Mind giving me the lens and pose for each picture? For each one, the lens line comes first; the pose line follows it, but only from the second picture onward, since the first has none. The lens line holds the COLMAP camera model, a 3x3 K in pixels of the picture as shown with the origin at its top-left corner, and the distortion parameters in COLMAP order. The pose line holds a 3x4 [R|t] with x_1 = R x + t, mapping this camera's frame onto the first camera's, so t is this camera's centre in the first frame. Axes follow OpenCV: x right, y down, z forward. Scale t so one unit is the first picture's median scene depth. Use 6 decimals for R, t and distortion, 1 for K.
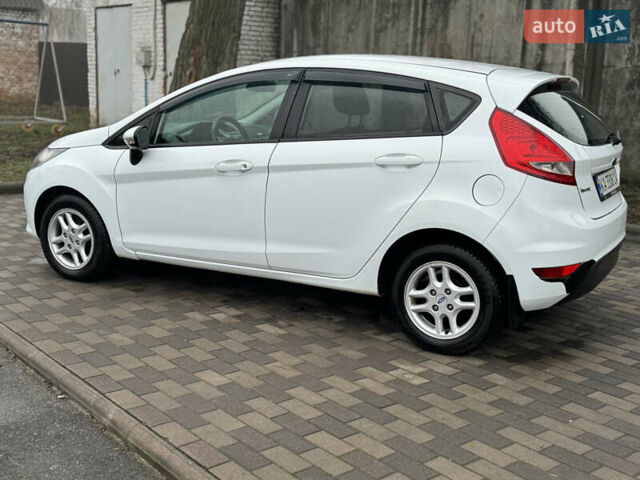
lens RADIAL K [[820.8, 0, 320.0], [0, 820.8, 240.0], [0, 0, 1]] dist [0.017659, 0.021558]
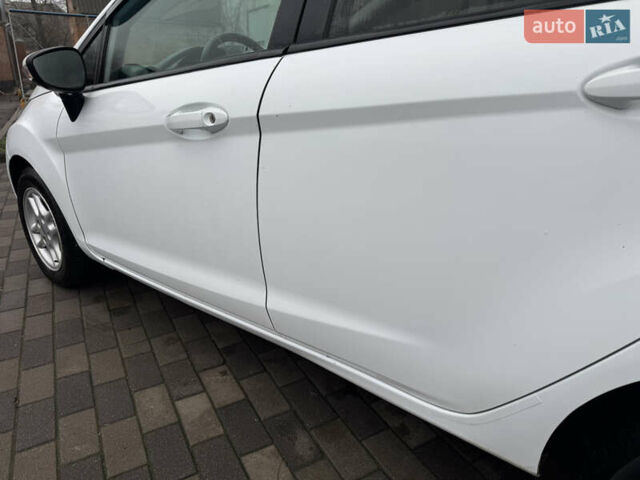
lens RADIAL K [[457.2, 0, 324.0], [0, 457.2, 250.8], [0, 0, 1]] dist [0.004770, 0.002204]
pose [[0.985083, 0.035378, -0.168403, 0.008980], [-0.005672, 0.984782, 0.173702, -0.062504], [0.171986, -0.170156, 0.970293, 0.757349]]
